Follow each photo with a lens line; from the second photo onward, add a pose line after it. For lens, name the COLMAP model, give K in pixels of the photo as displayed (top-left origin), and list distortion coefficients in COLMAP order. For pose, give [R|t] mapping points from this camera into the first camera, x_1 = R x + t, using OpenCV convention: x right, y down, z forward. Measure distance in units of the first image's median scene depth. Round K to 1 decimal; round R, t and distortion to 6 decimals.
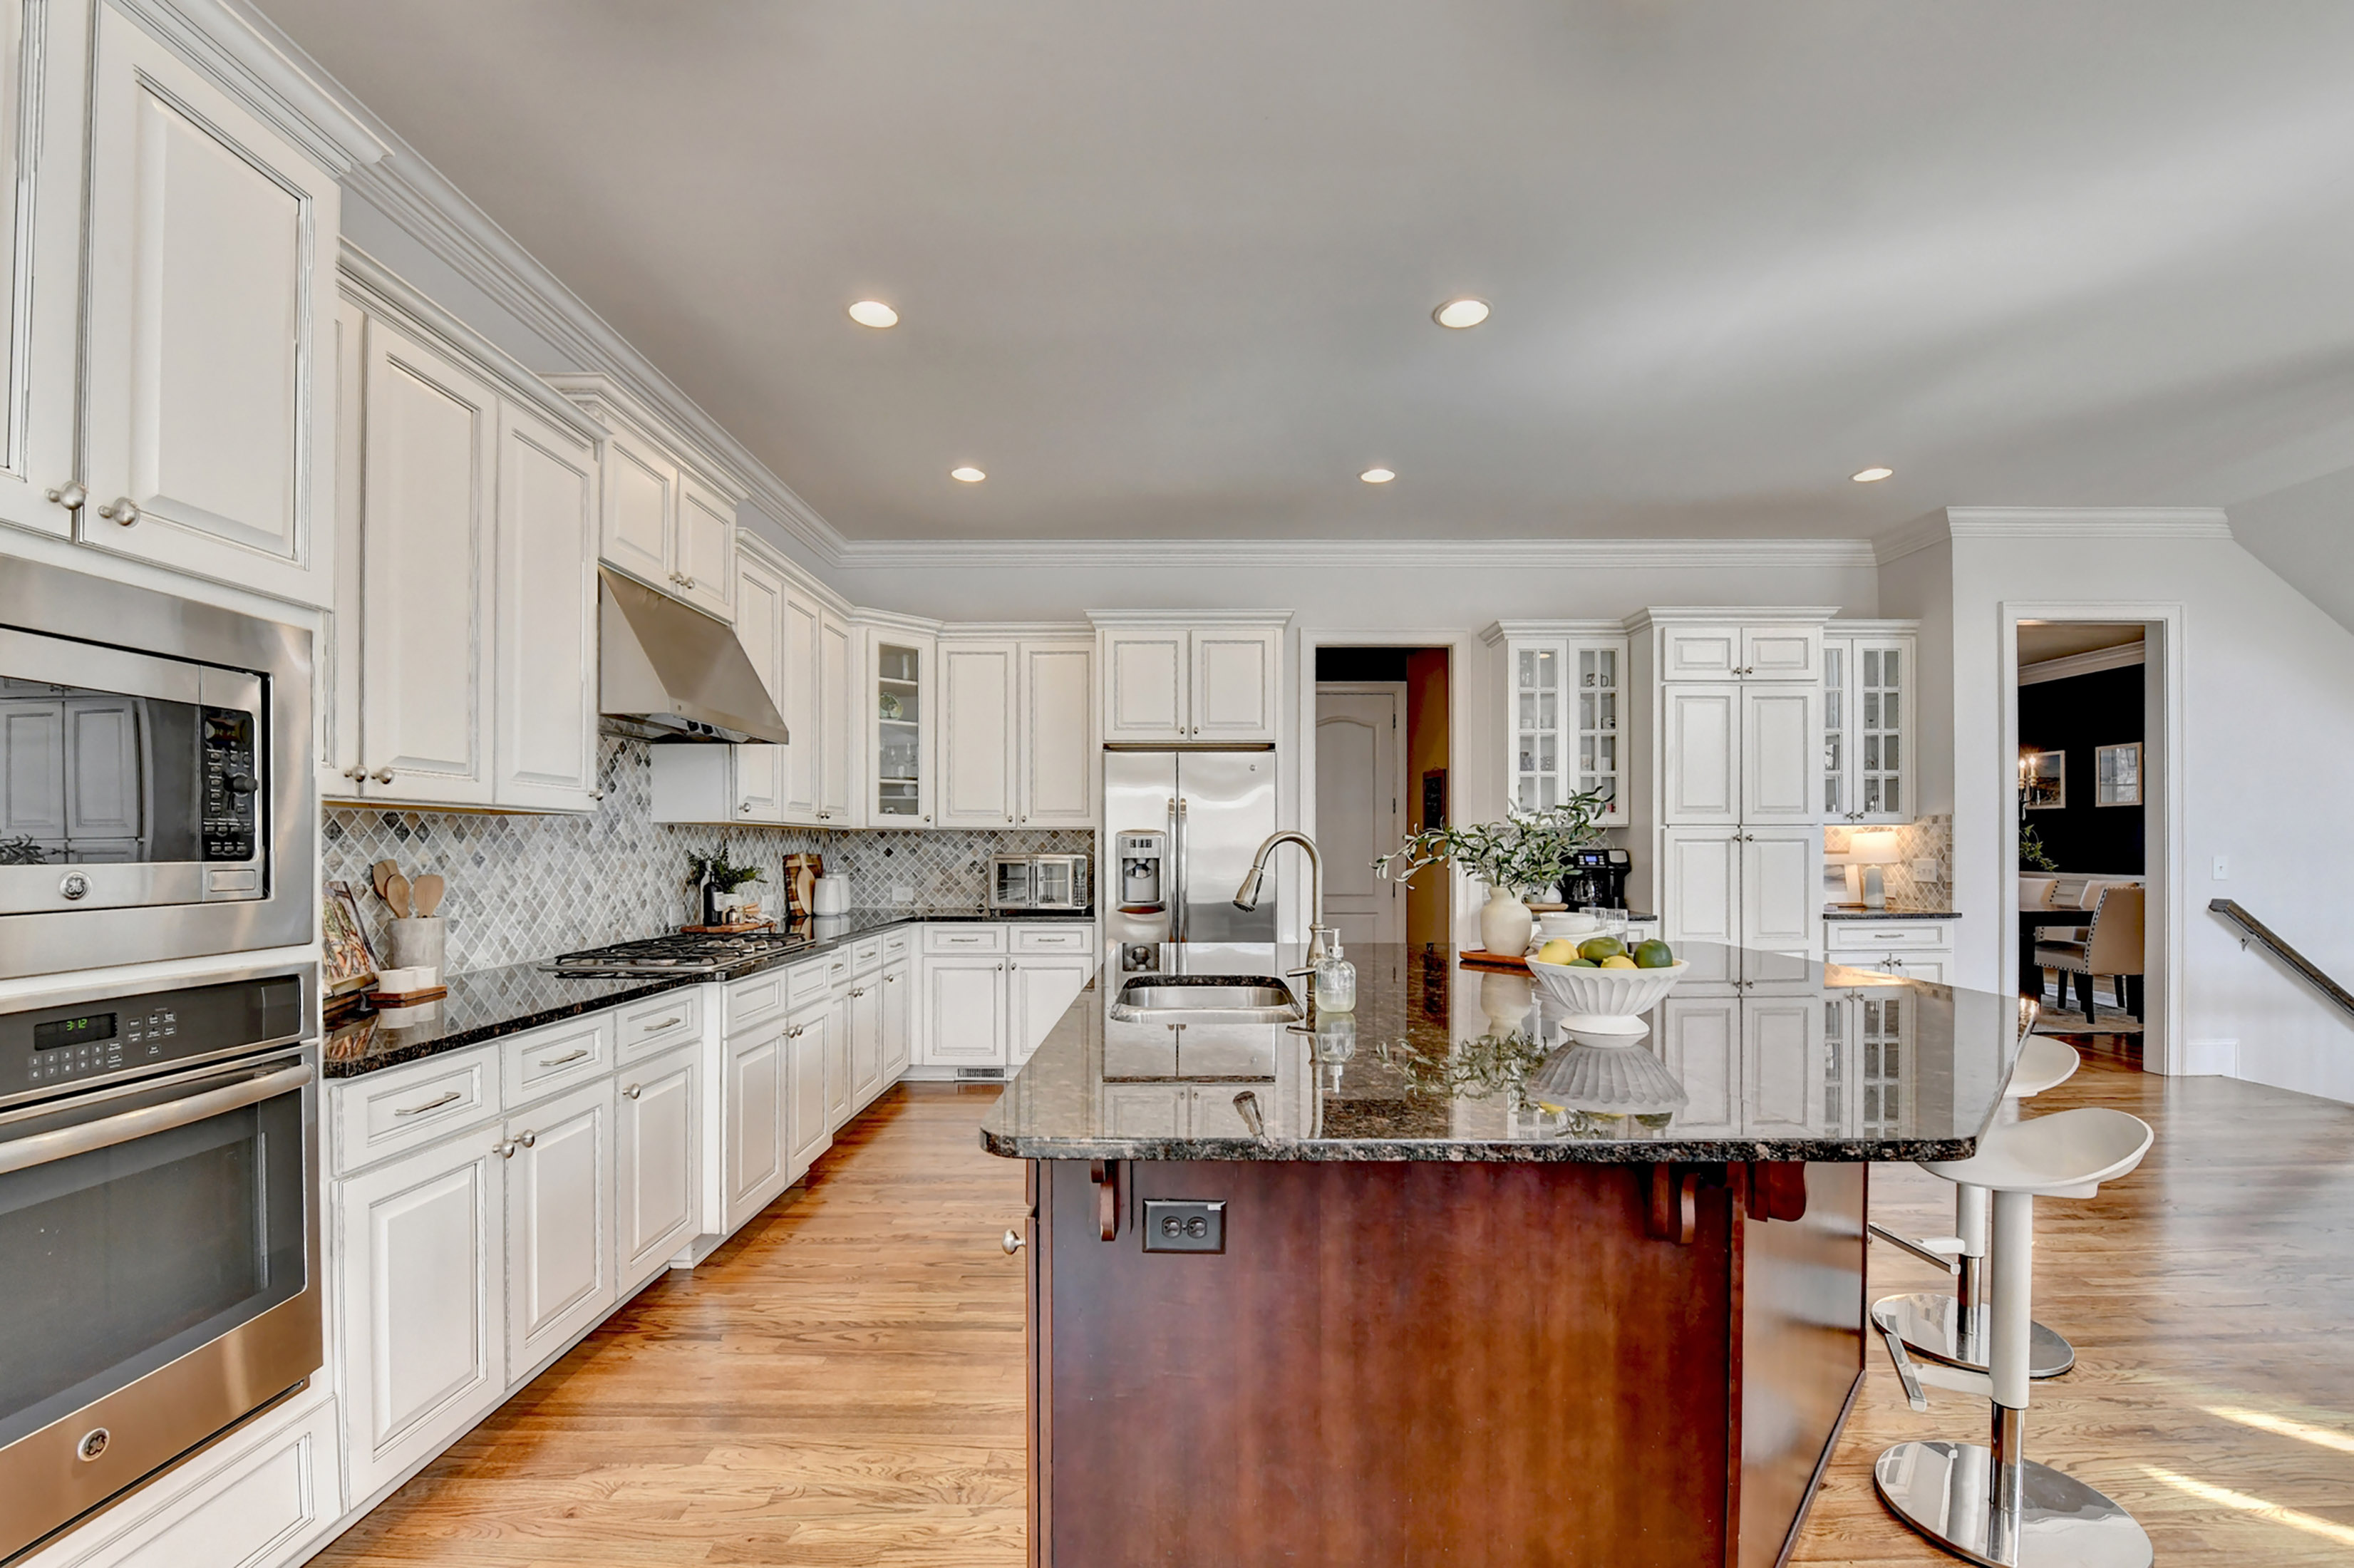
lens RADIAL K [[968.3, 0, 1153.6], [0, 968.3, 799.4], [0, 0, 1]] dist [-0.012031, -0.003072]
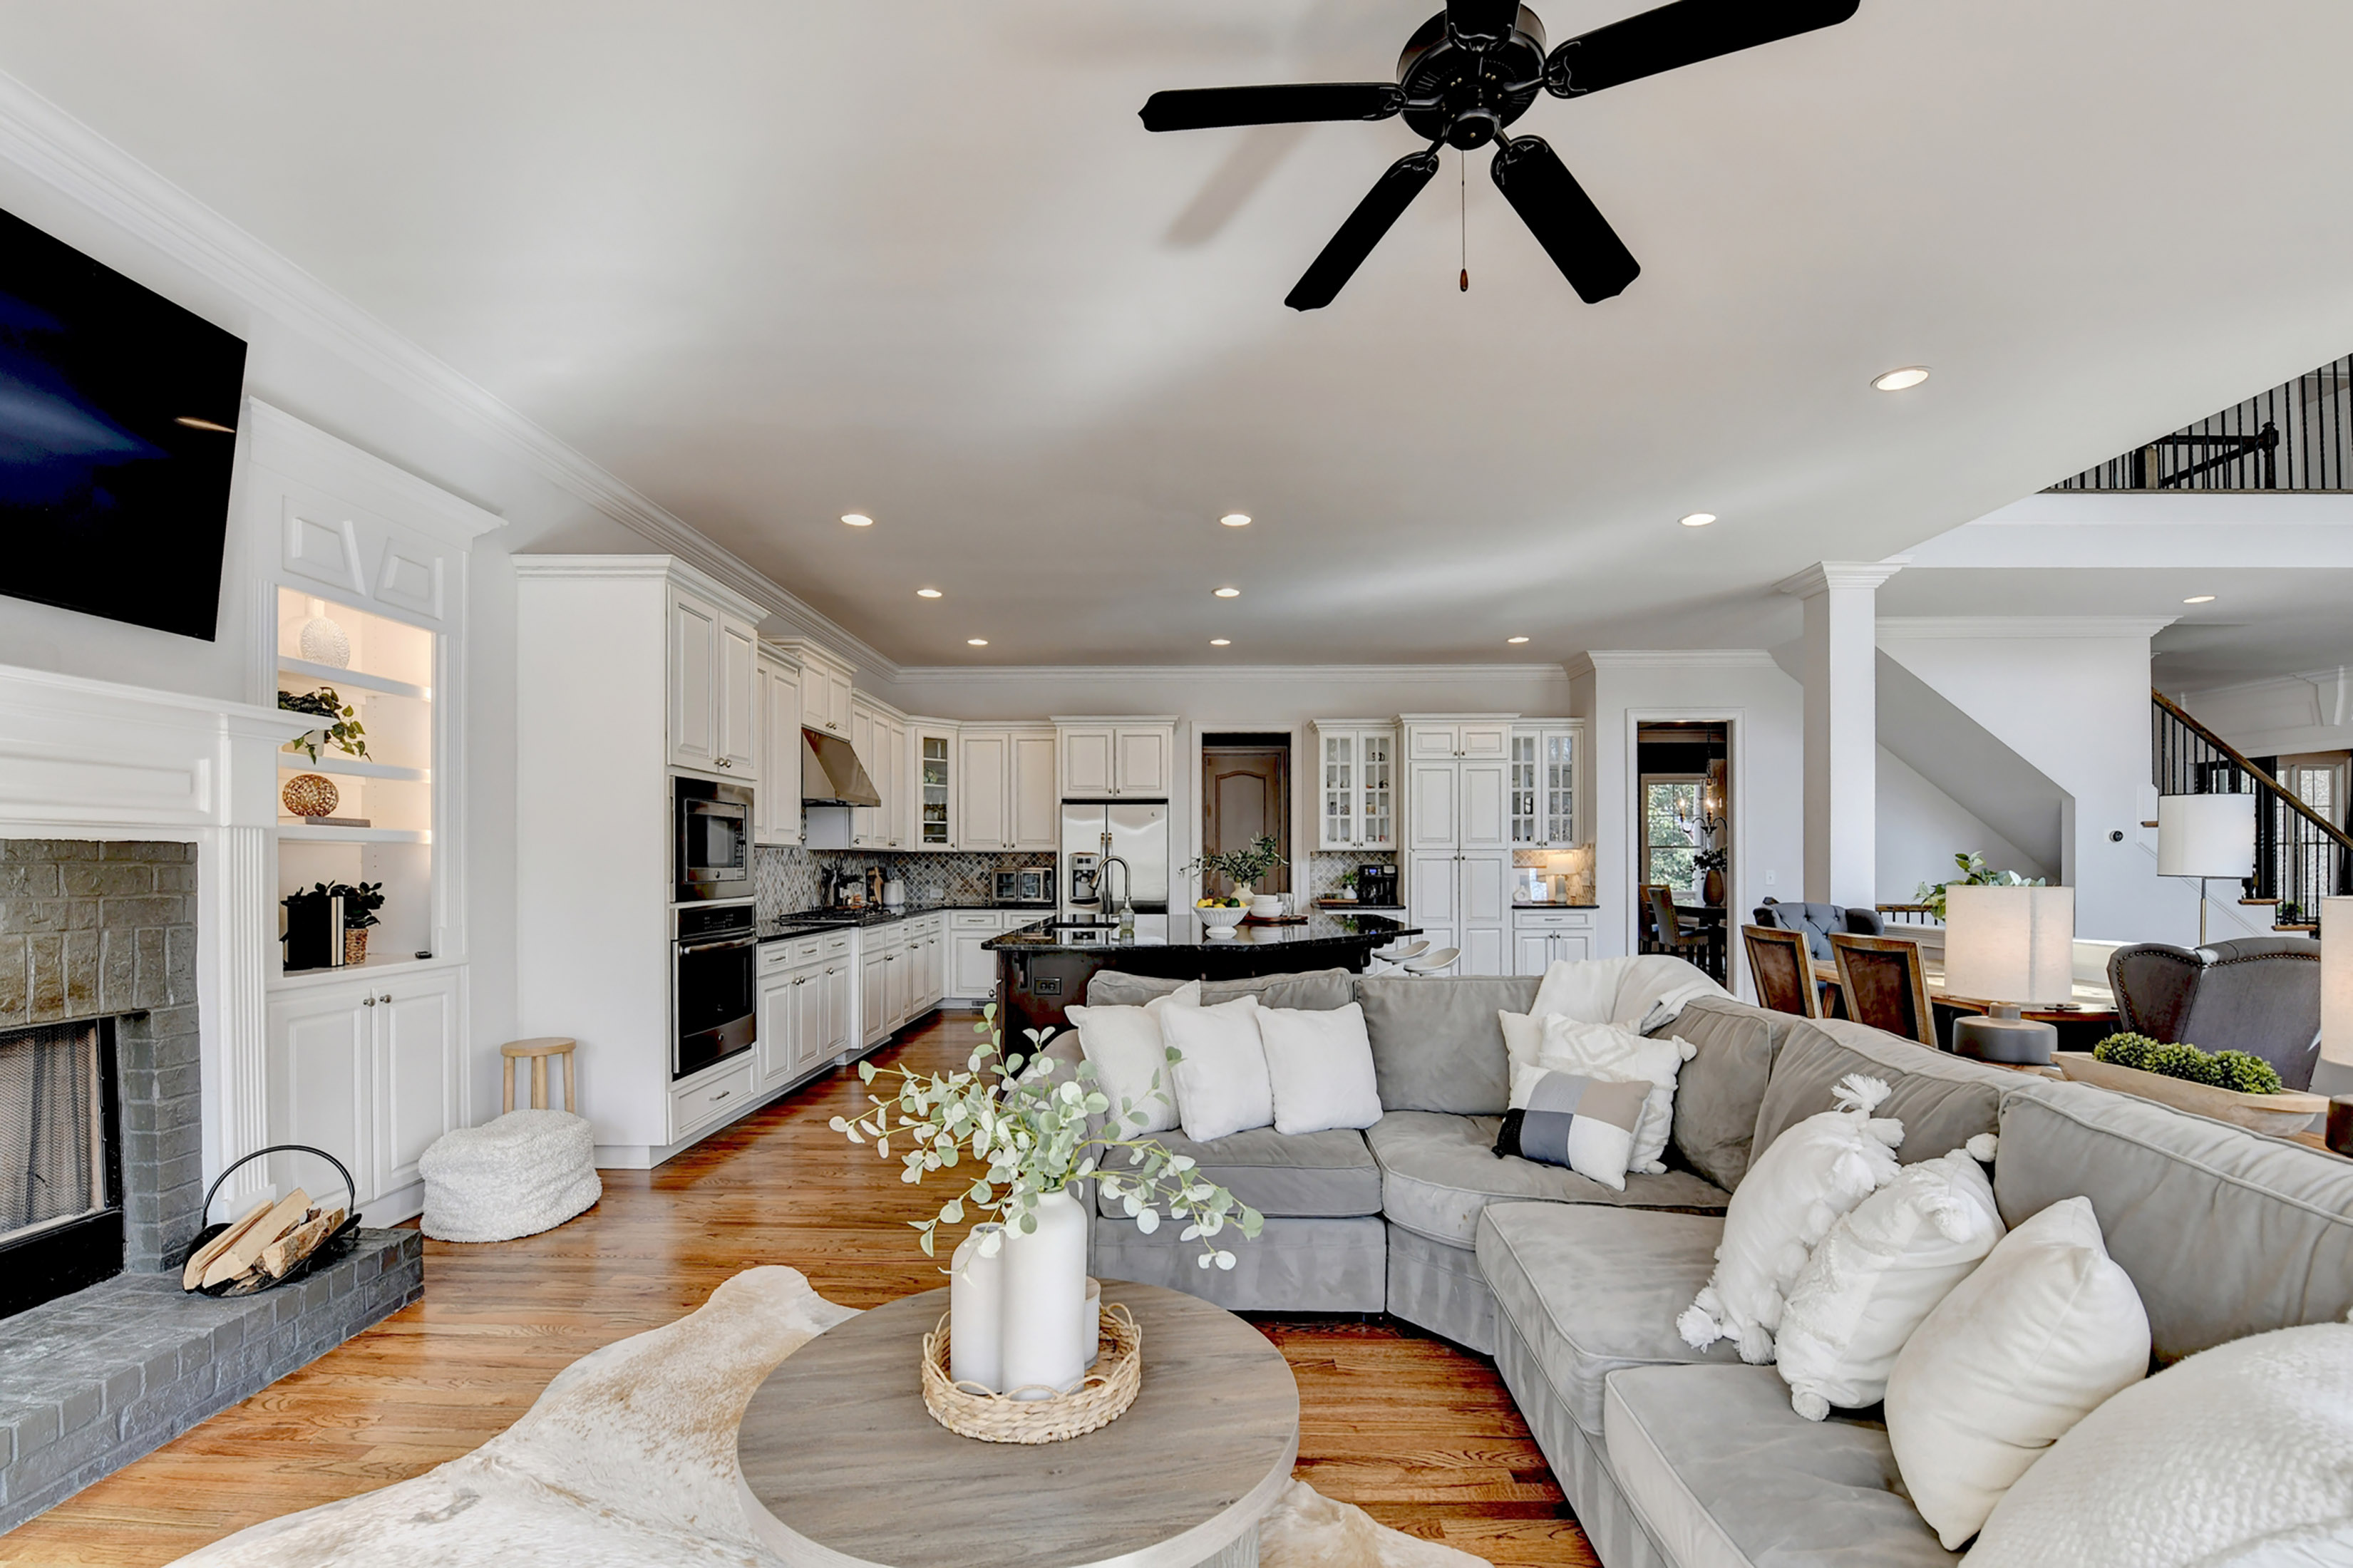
lens RADIAL K [[992.1, 0, 1134.7], [0, 992.1, 820.4], [0, 0, 1]] dist [-0.001566, -0.014245]
pose [[0.999432, -0.001000, -0.033689, 0.126001], [0.001141, 0.999991, 0.004180, -0.028876], [0.033685, -0.004216, 0.999424, -0.650340]]
